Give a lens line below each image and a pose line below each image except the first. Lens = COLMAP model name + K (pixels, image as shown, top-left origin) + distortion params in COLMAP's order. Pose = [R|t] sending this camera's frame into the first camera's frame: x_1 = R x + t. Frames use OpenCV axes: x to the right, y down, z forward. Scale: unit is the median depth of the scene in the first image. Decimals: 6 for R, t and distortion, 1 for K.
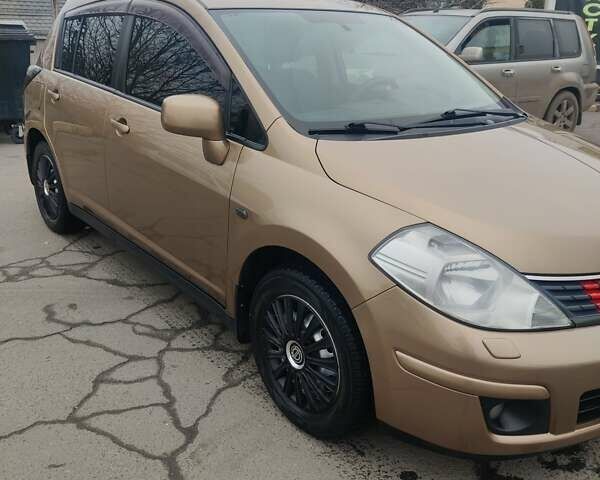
lens RADIAL K [[634.2, 0, 300.0], [0, 634.2, 240.0], [0, 0, 1]] dist [-0.049803, -0.000322]
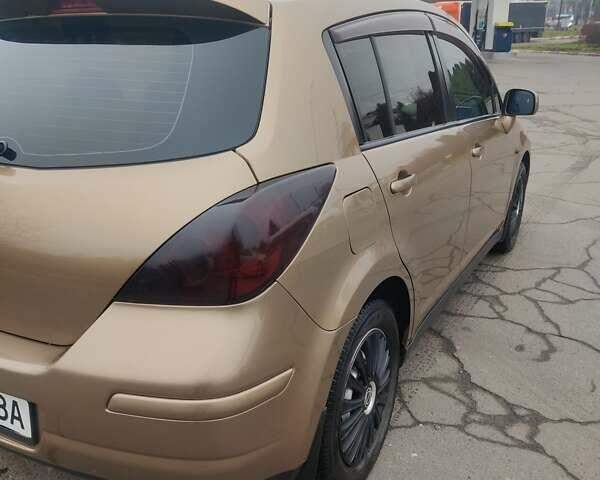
lens RADIAL K [[614.0, 0, 300.0], [0, 614.0, 240.0], [0, 0, 1]] dist [-0.009720, -0.028961]
pose [[-0.388783, -0.273643, 0.879754, -1.028270], [0.347766, 0.840652, 0.415166, -0.529678], [-0.853175, 0.467358, -0.231668, 1.486298]]
